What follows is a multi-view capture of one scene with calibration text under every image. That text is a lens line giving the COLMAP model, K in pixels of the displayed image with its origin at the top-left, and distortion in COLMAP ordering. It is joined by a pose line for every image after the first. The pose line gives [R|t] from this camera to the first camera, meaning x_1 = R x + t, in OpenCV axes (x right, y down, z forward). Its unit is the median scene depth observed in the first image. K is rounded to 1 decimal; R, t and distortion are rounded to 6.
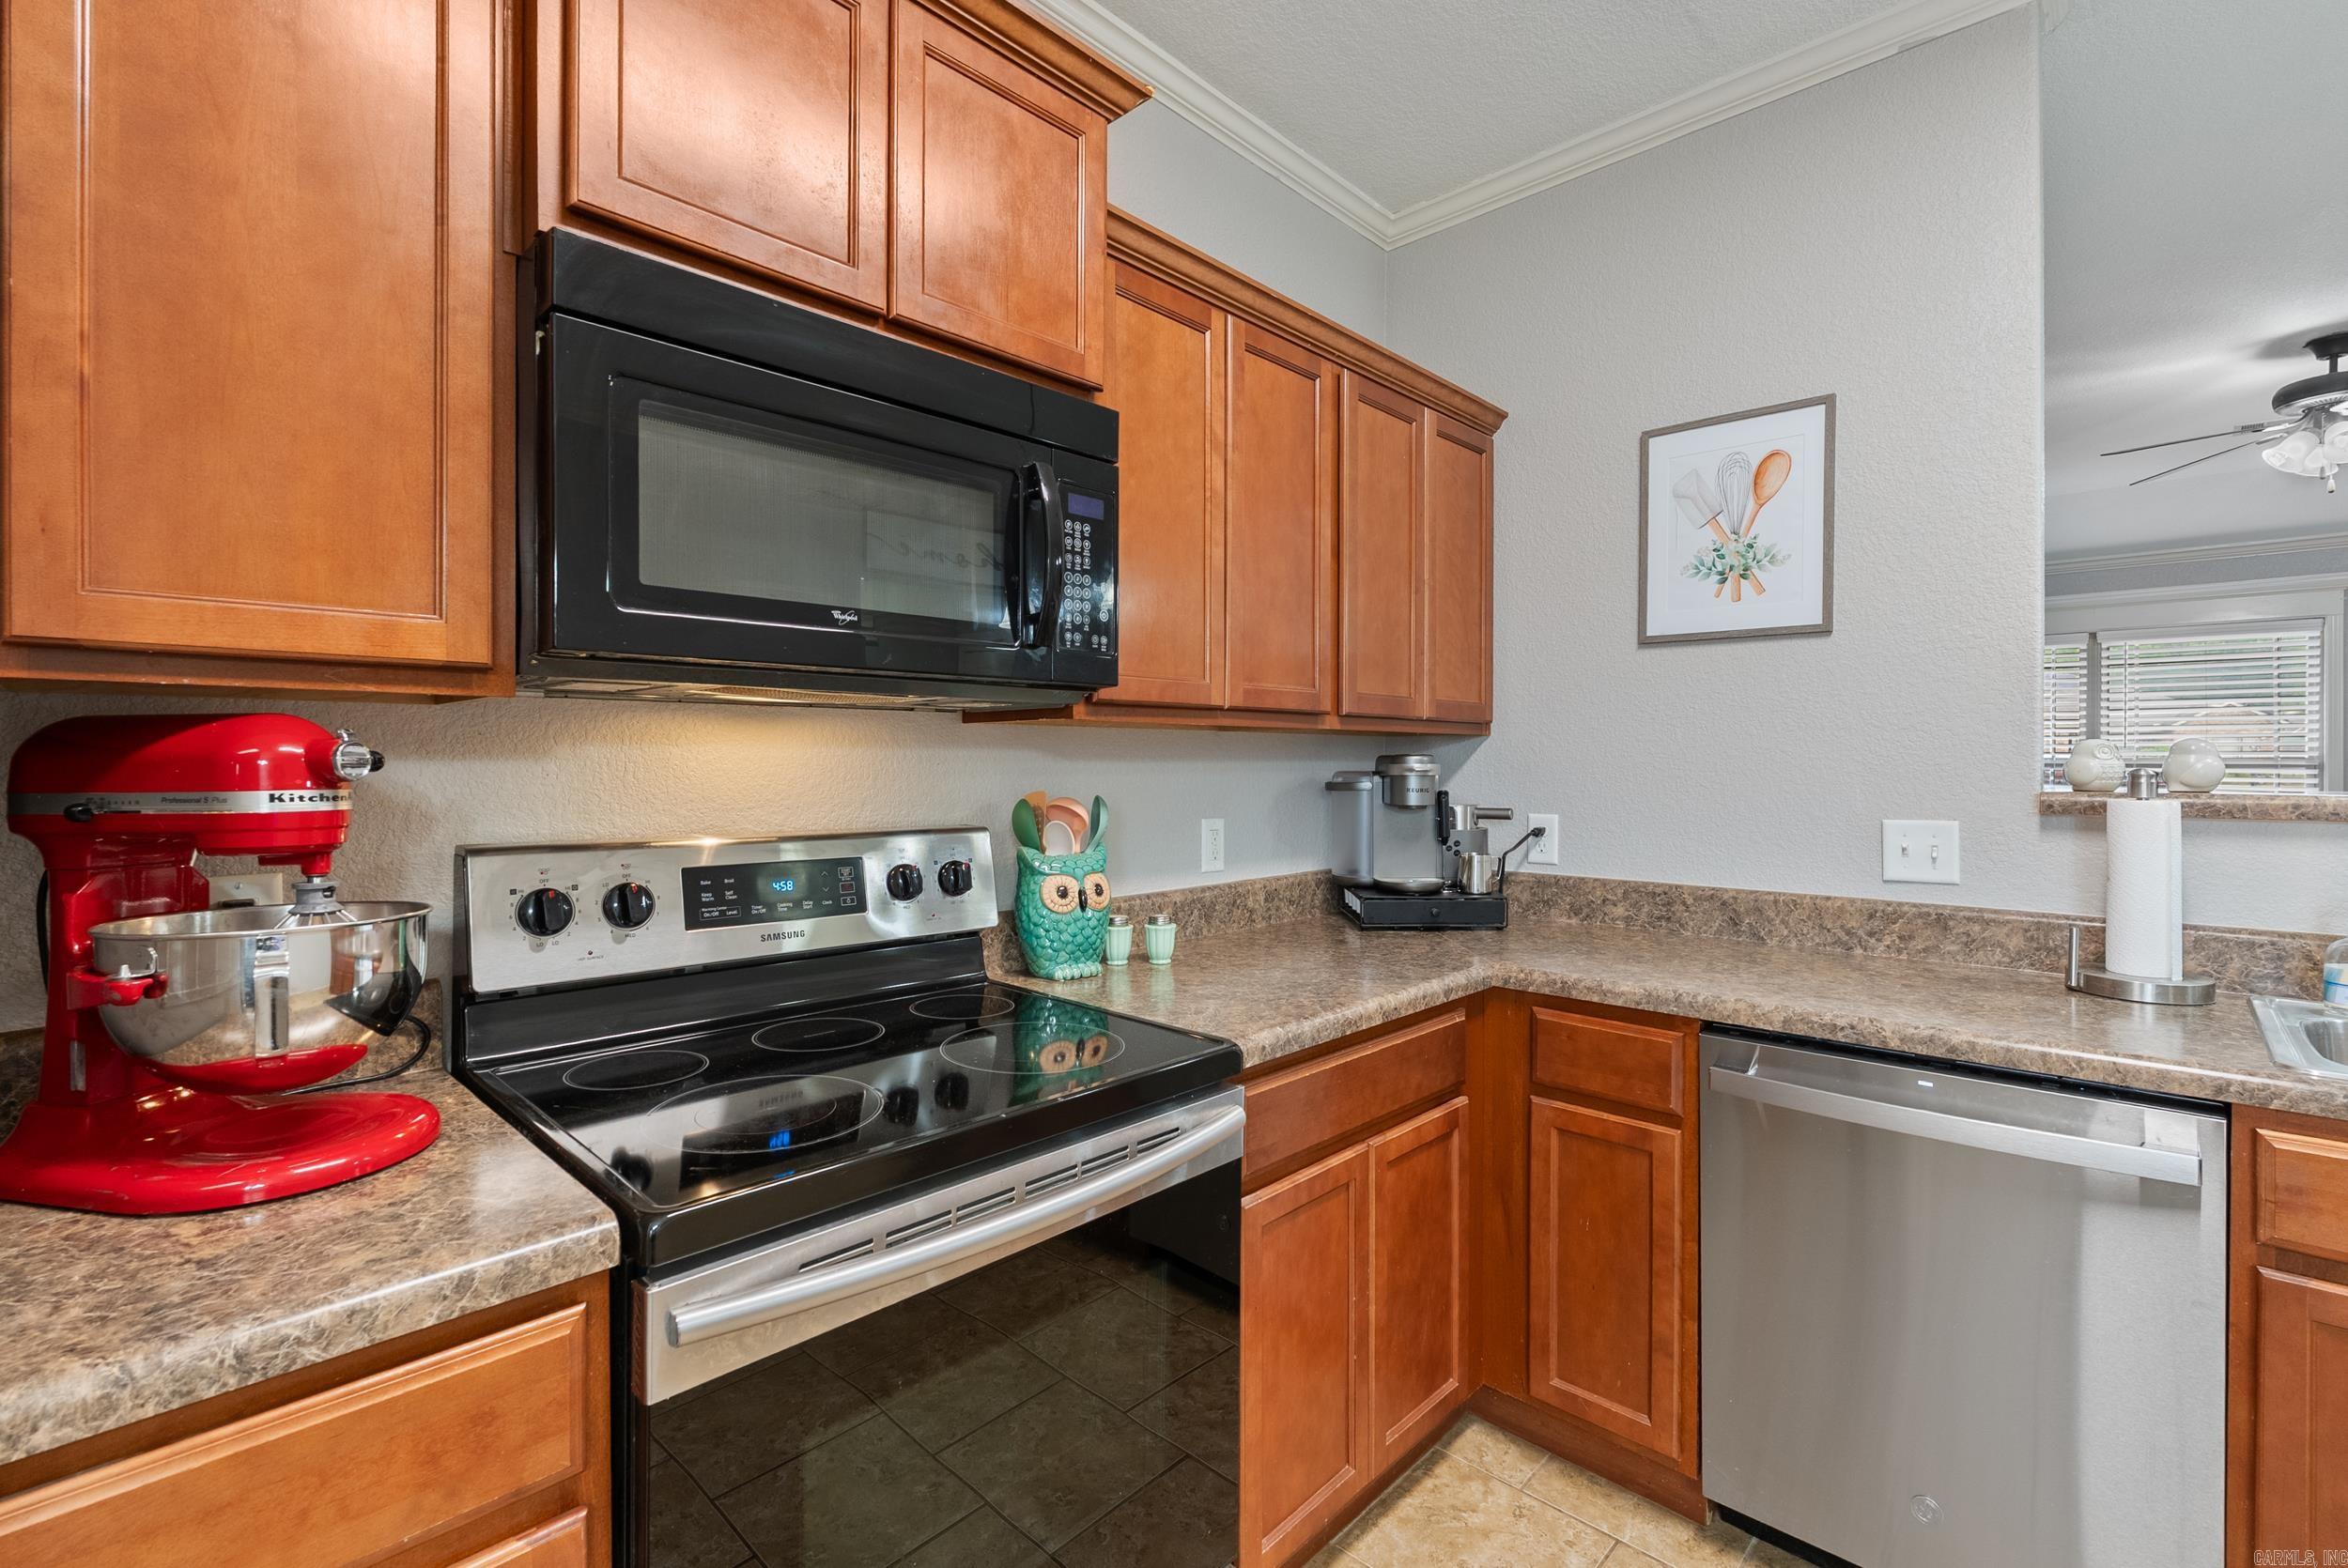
lens RADIAL K [[1040.2, 0, 1179.3], [0, 1040.2, 766.3], [0, 0, 1]] dist [-0.007180, 0.000944]
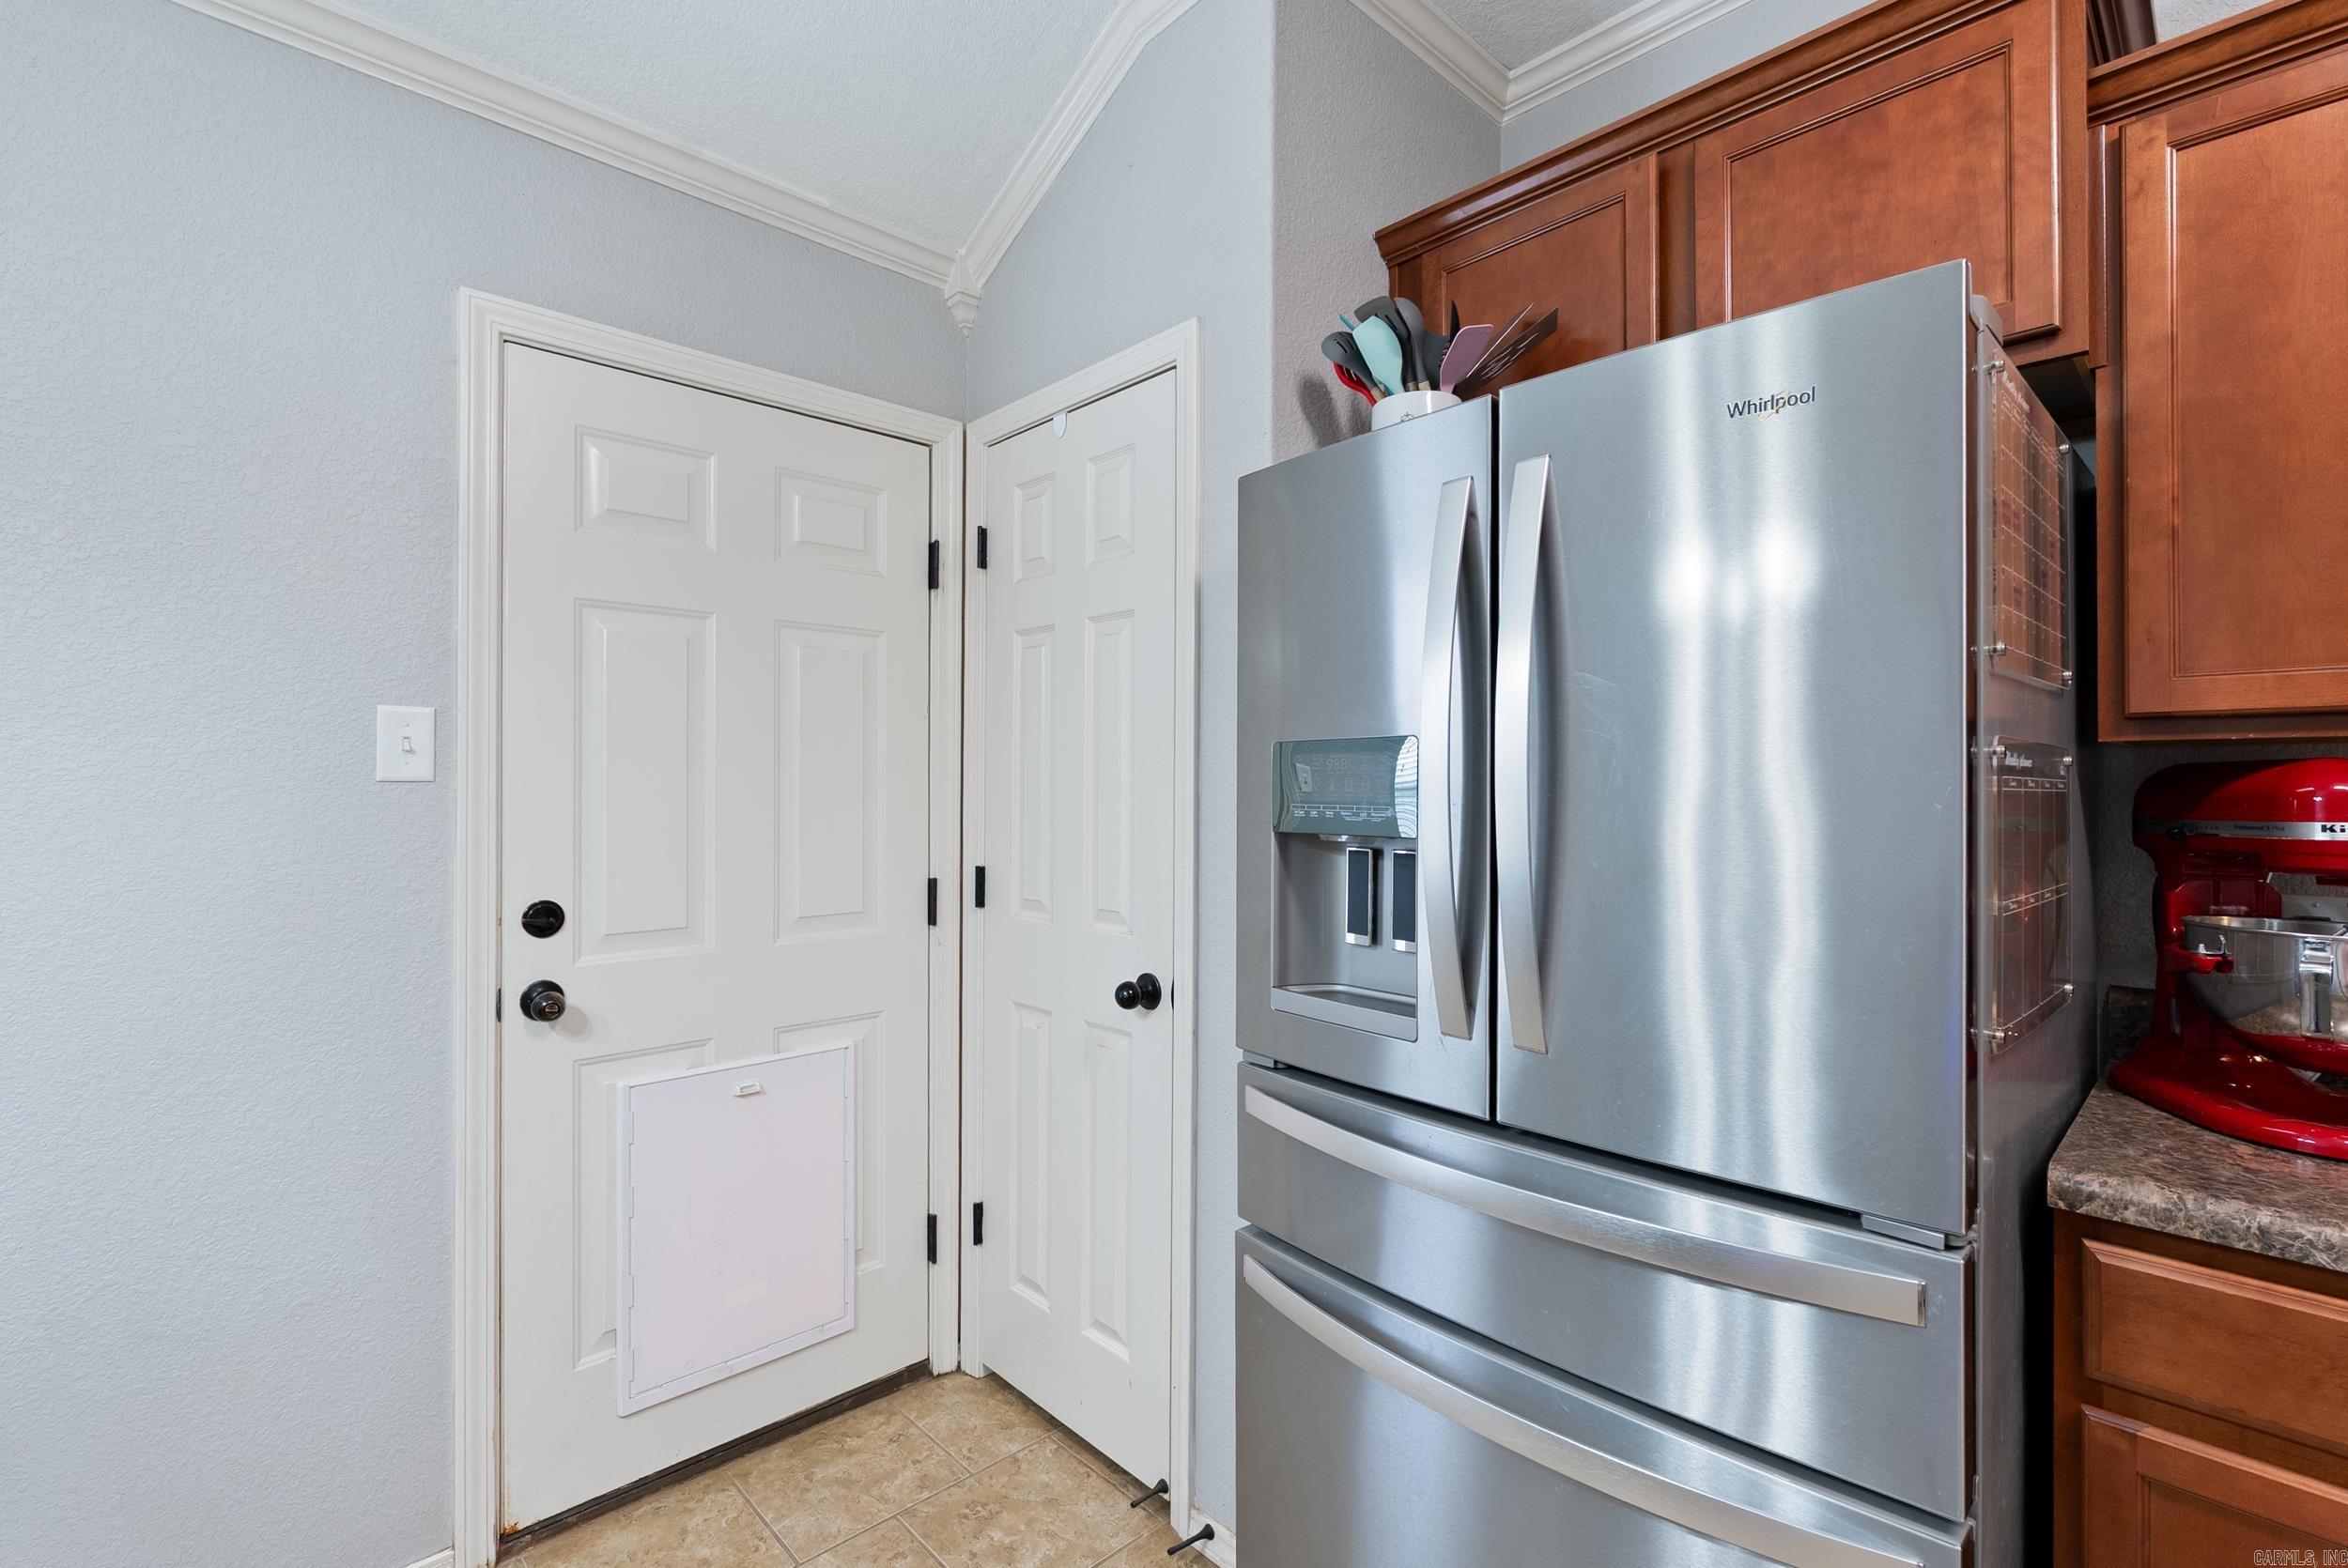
lens RADIAL K [[1040.2, 0, 1173.3], [0, 1040.2, 780.1], [0, 0, 1]] dist [-0.007180, 0.000944]
pose [[-0.048880, -0.010039, -0.998754, 0.205799], [-0.011745, 0.999886, -0.009475, 0.000866], [0.998736, 0.011267, -0.048993, -0.147626]]
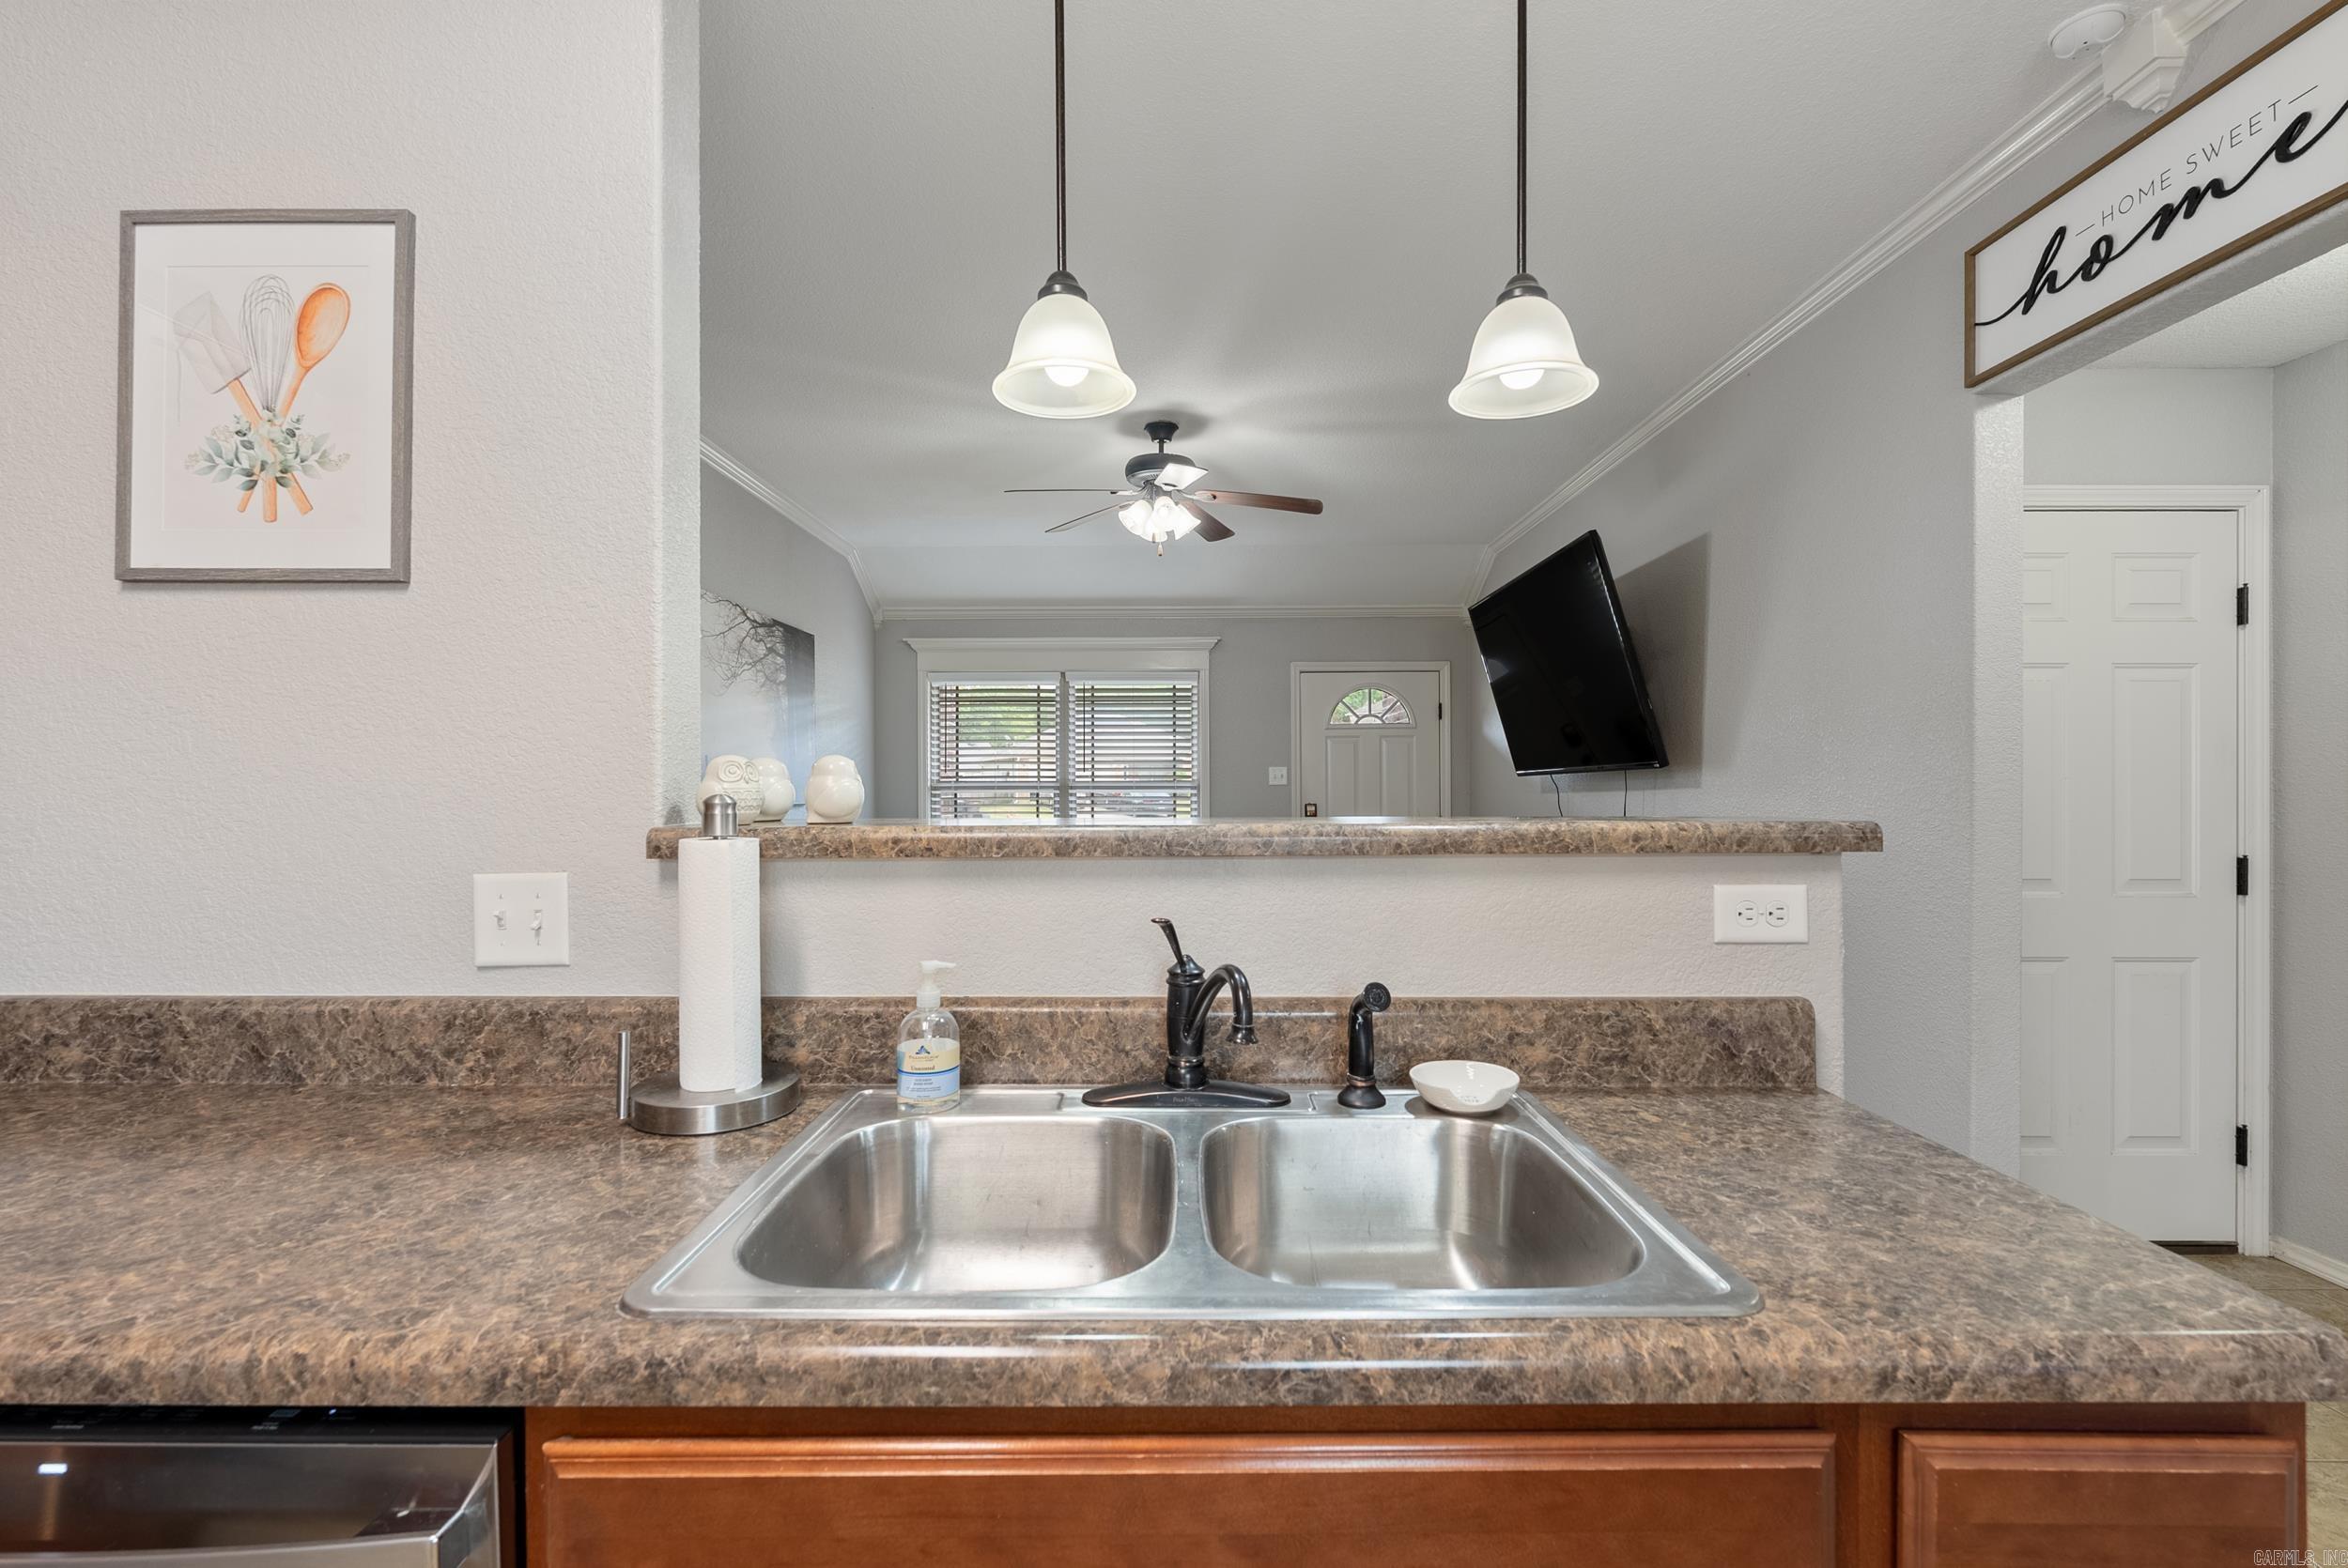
lens RADIAL K [[1040.2, 0, 1175.6], [0, 1040.2, 782.3], [0, 0, 1]] dist [-0.007180, 0.000944]
pose [[0.730335, -0.000861, 0.683089, 0.650246], [0.006474, 0.999963, -0.005662, -0.000079], [-0.683059, 0.008558, 0.730313, 0.255084]]
